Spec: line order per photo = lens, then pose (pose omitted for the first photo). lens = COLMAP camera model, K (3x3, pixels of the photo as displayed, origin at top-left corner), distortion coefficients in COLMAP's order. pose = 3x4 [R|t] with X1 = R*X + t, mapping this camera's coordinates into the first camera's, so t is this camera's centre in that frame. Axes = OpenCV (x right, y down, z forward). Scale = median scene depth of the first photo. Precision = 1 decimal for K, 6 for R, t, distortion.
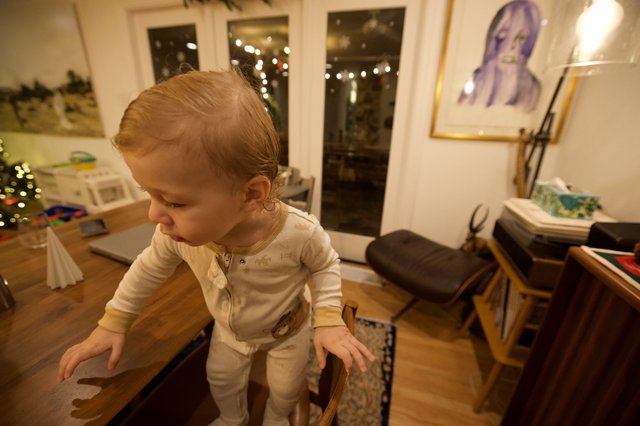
lens RADIAL K [[273.0, 0, 320.0], [0, 273.0, 213.0], [0, 0, 1]] dist [-0.046002, 0.013645]
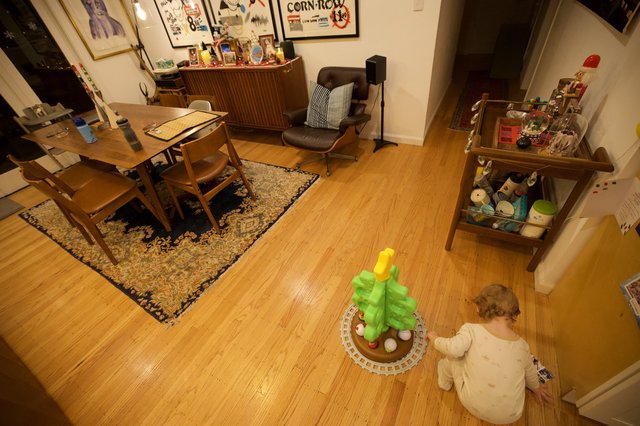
lens RADIAL K [[273.0, 0, 320.0], [0, 273.0, 213.0], [0, 0, 1]] dist [-0.046002, 0.013645]
pose [[0.188556, -0.673227, 0.714991, -1.871960], [0.429213, 0.711328, 0.556587, 0.193549], [-0.883302, 0.201935, 0.423083, -1.391602]]
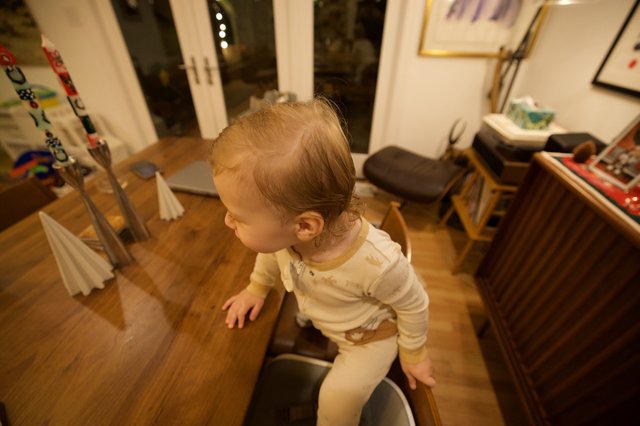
lens RADIAL K [[273.0, 0, 320.0], [0, 273.0, 213.0], [0, 0, 1]] dist [-0.046002, 0.013645]
pose [[0.988083, -0.107018, 0.110632, -0.202589], [0.070094, 0.952741, 0.295587, -0.036950], [-0.137037, -0.284310, 0.948888, -0.153199]]
